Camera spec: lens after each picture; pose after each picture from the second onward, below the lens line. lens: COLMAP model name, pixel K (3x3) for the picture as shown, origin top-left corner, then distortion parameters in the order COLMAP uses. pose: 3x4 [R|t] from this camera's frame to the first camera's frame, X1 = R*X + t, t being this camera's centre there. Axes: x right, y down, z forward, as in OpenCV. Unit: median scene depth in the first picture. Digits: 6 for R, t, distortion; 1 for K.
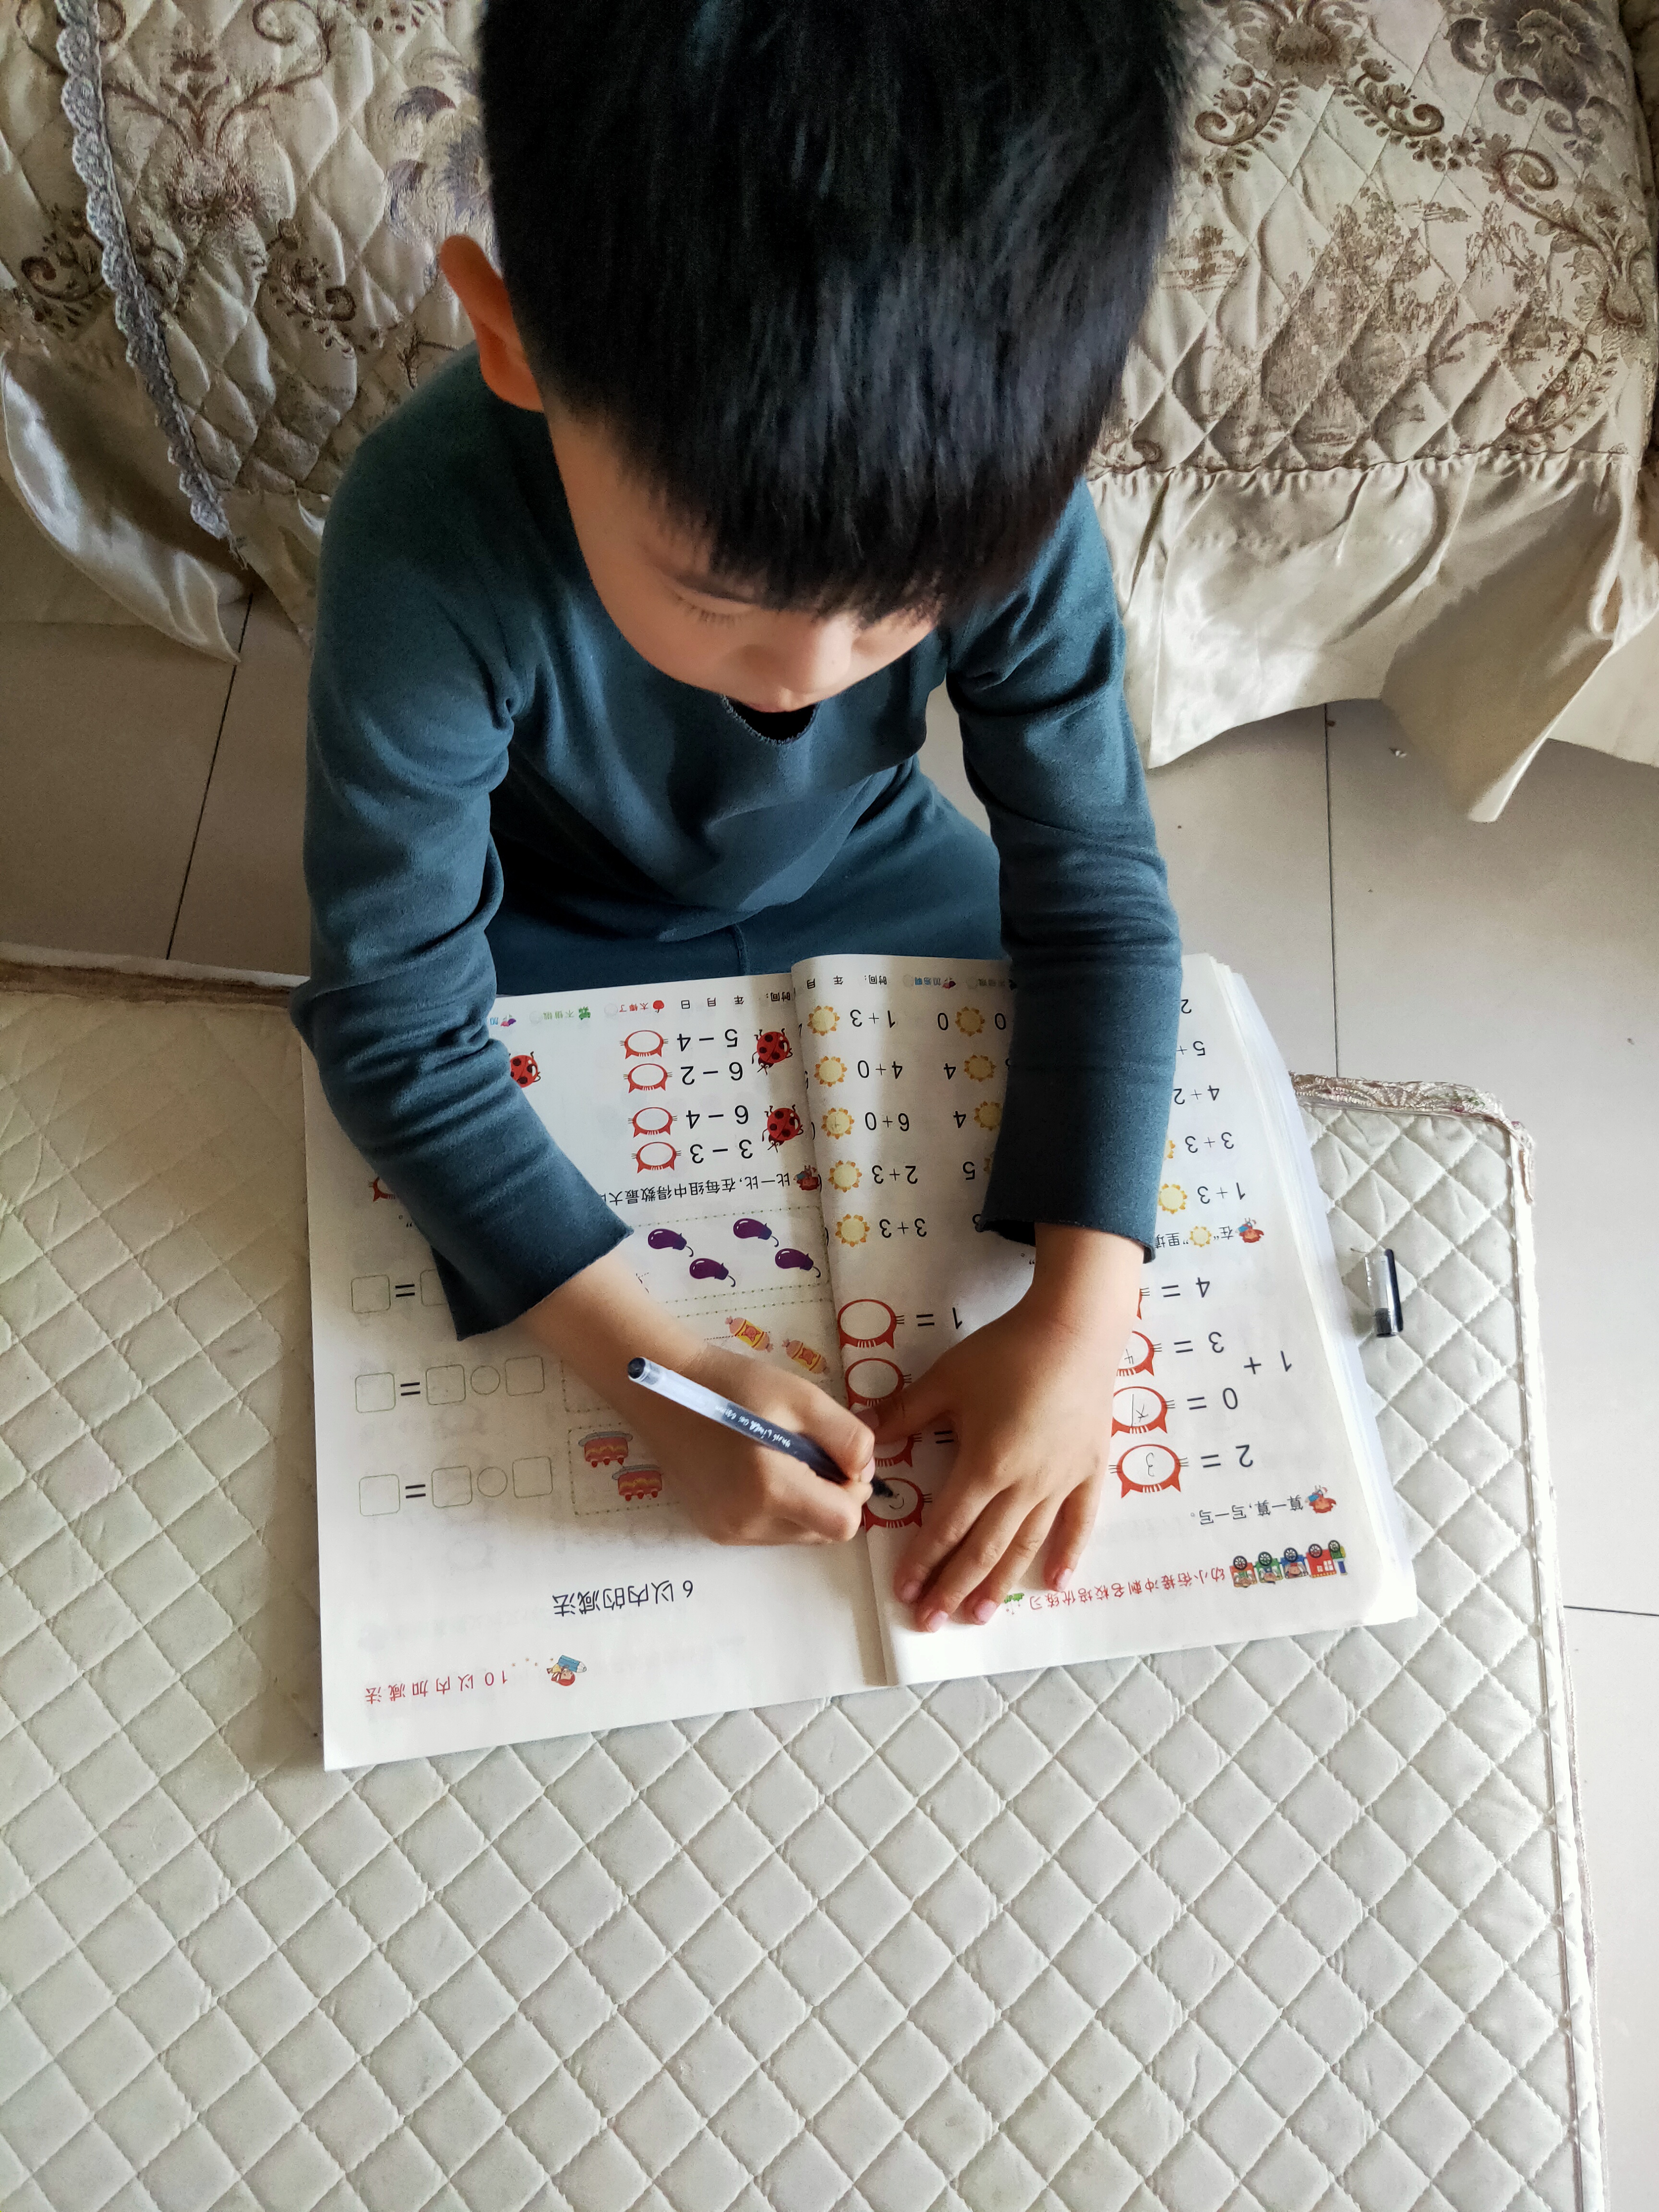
lens RADIAL K [[1631.2, 0, 829.5], [0, 1631.2, 1106.0], [0, 0, 1]] dist [0.040300, -0.004137]
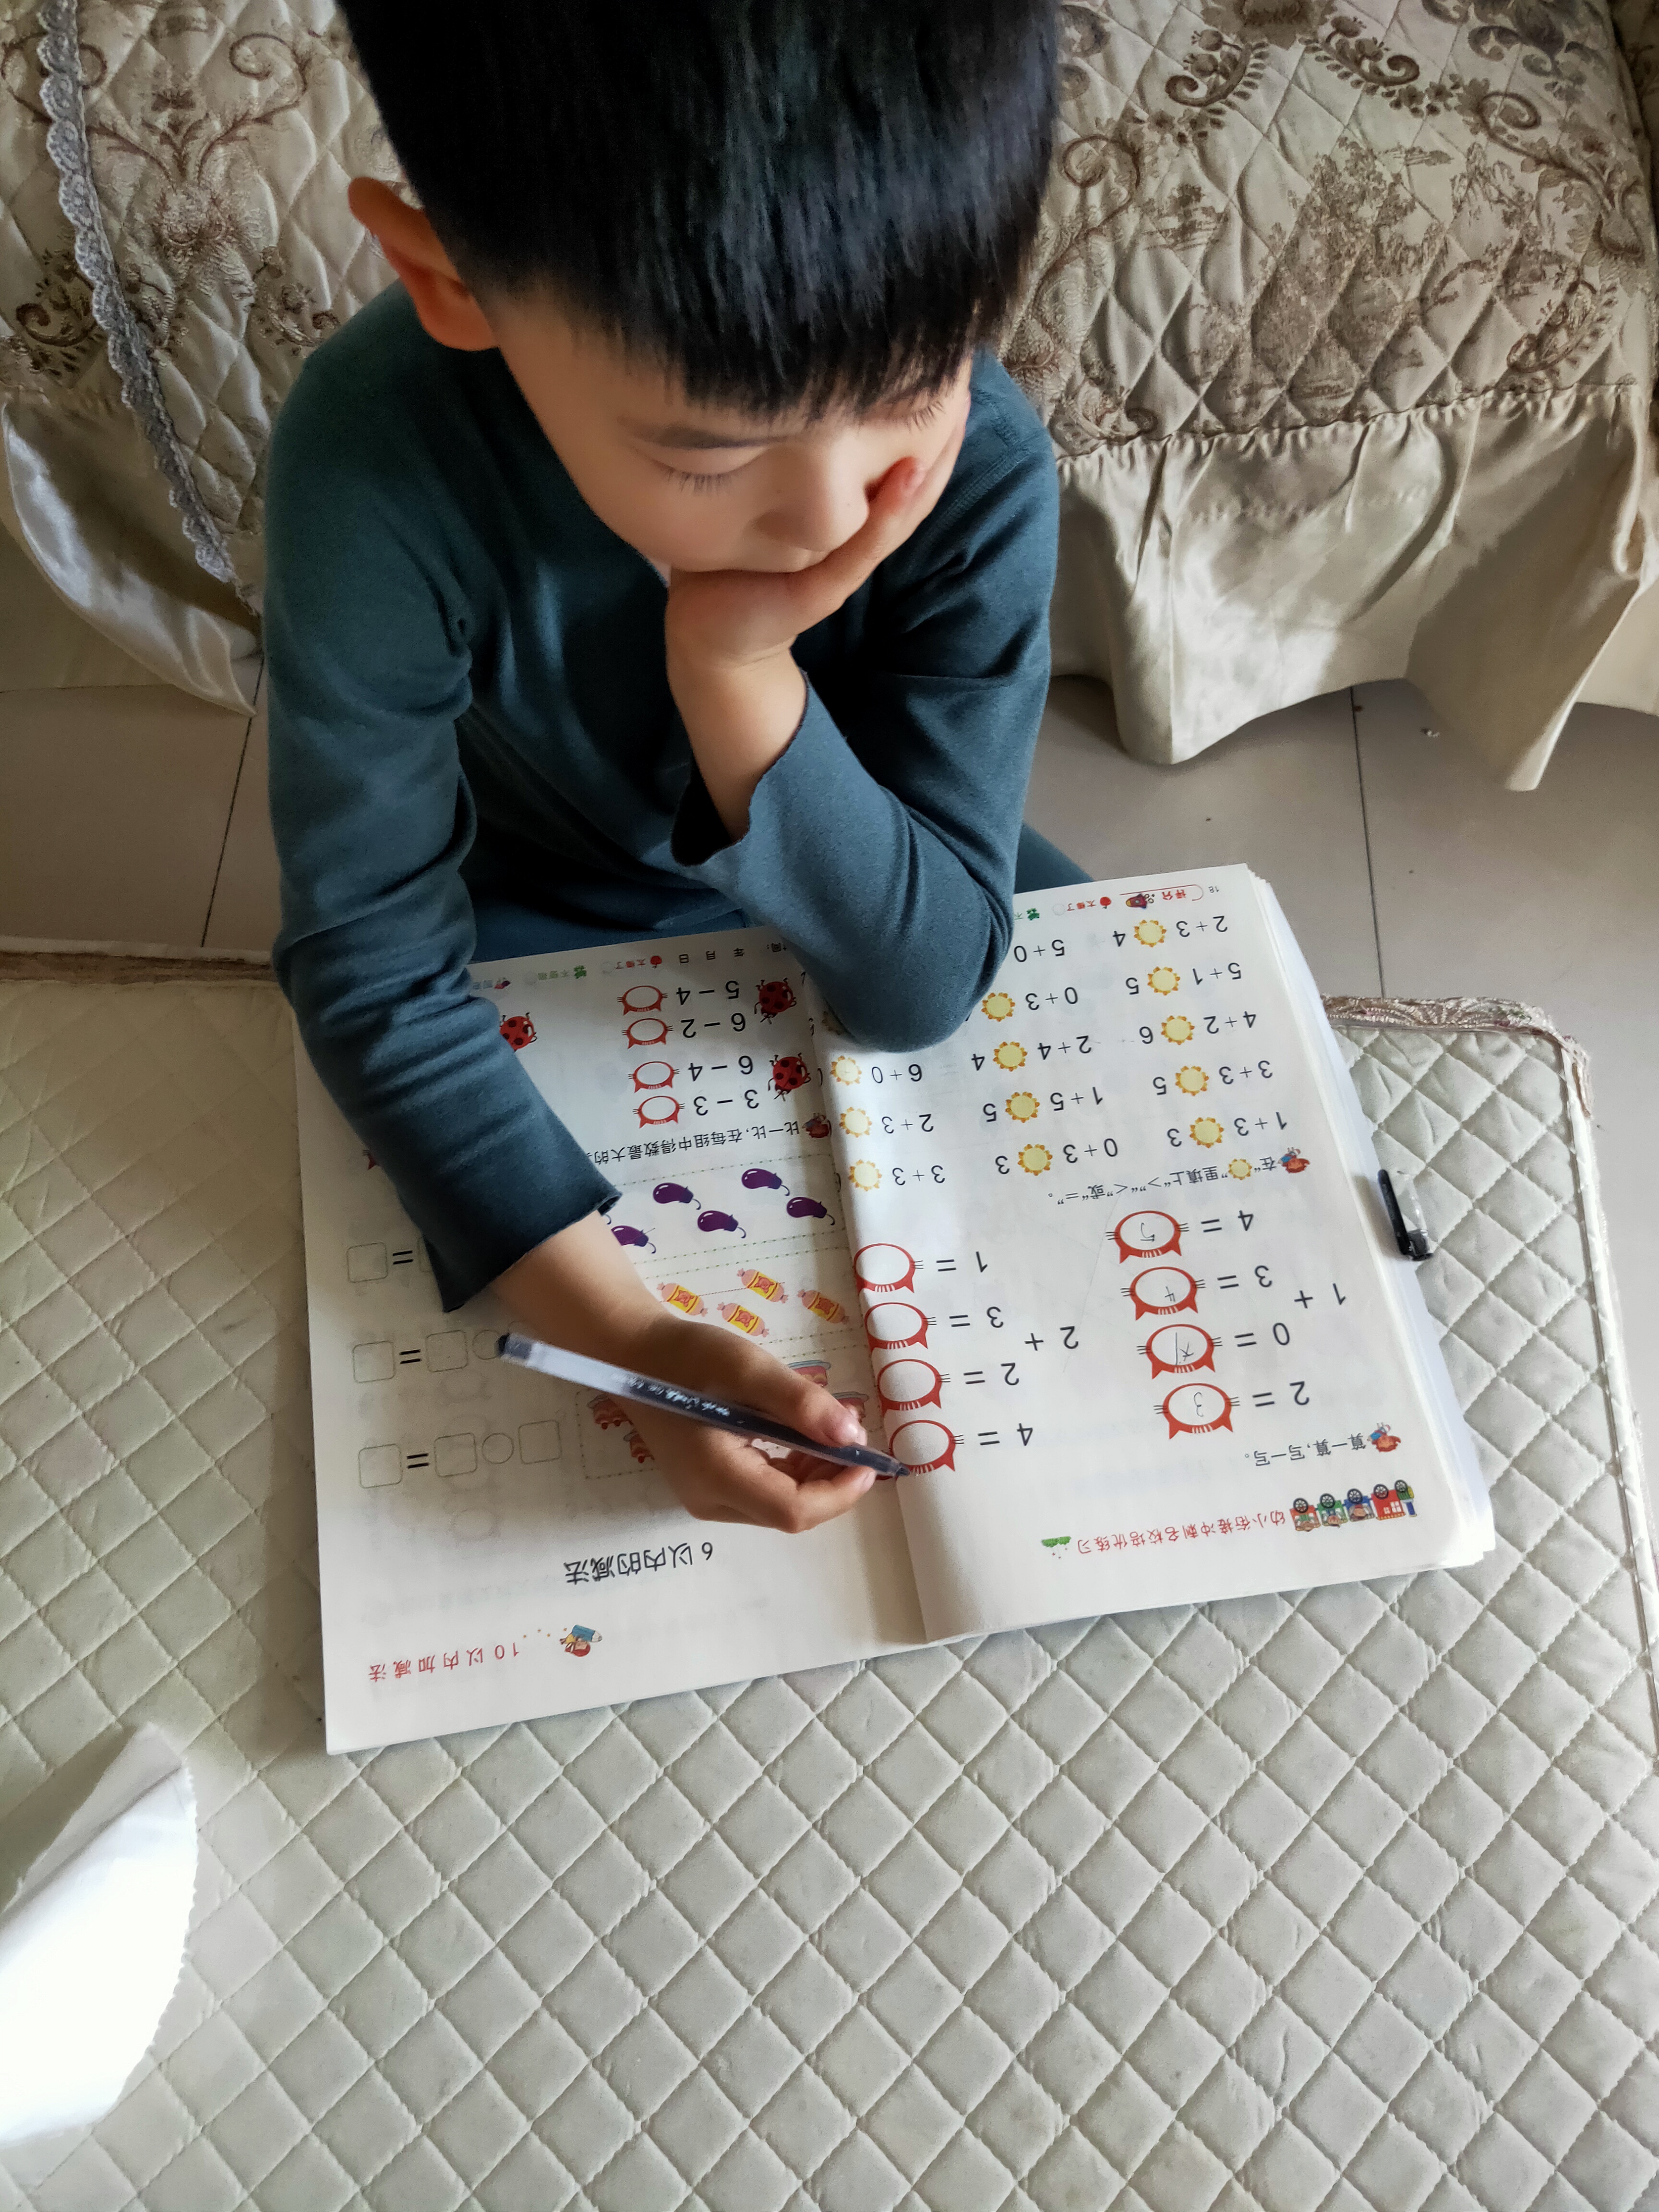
lens RADIAL K [[1643.2, 0, 829.5], [0, 1643.2, 1106.0], [0, 0, 1]] dist [0.036831, -0.002190]
pose [[0.997733, -0.055659, -0.037832, 0.030452], [0.053209, 0.996597, -0.062953, 0.093244], [0.041207, 0.060797, 0.997299, 0.038108]]
